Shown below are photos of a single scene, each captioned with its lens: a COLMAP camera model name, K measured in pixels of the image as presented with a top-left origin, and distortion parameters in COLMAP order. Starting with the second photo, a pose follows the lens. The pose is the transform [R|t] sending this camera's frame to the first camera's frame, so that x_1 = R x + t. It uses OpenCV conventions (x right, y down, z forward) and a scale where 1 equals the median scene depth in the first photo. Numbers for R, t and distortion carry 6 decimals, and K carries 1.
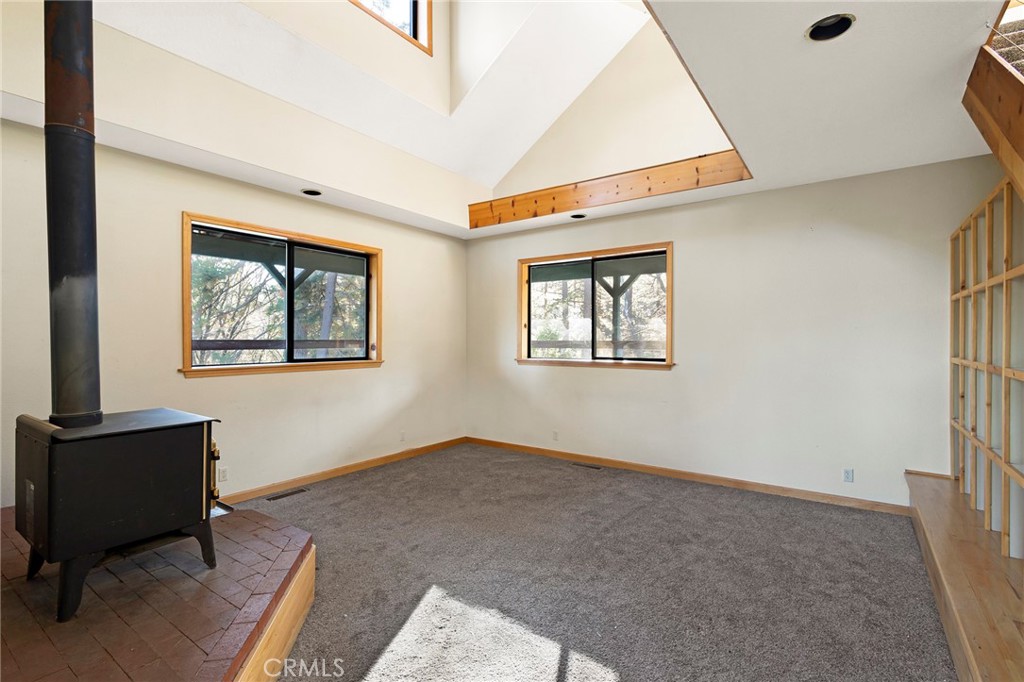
lens RADIAL K [[476.6, 0, 513.1], [0, 476.6, 340.1], [0, 0, 1]] dist [-0.001590, -0.000094]
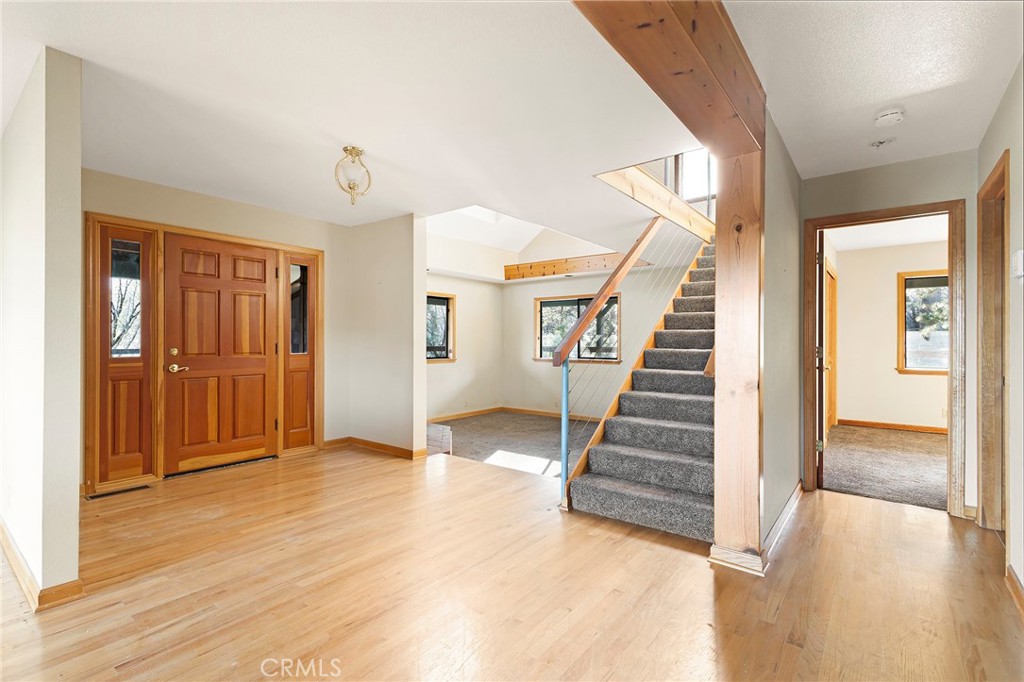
lens RADIAL K [[476.6, 0, 509.0], [0, 476.6, 340.3], [0, 0, 1]] dist [-0.001590, -0.000094]
pose [[0.998939, -0.001134, -0.046046, -0.000354], [0.000887, 0.999985, -0.005382, -0.015191], [0.046052, 0.005336, 0.998925, -0.715951]]
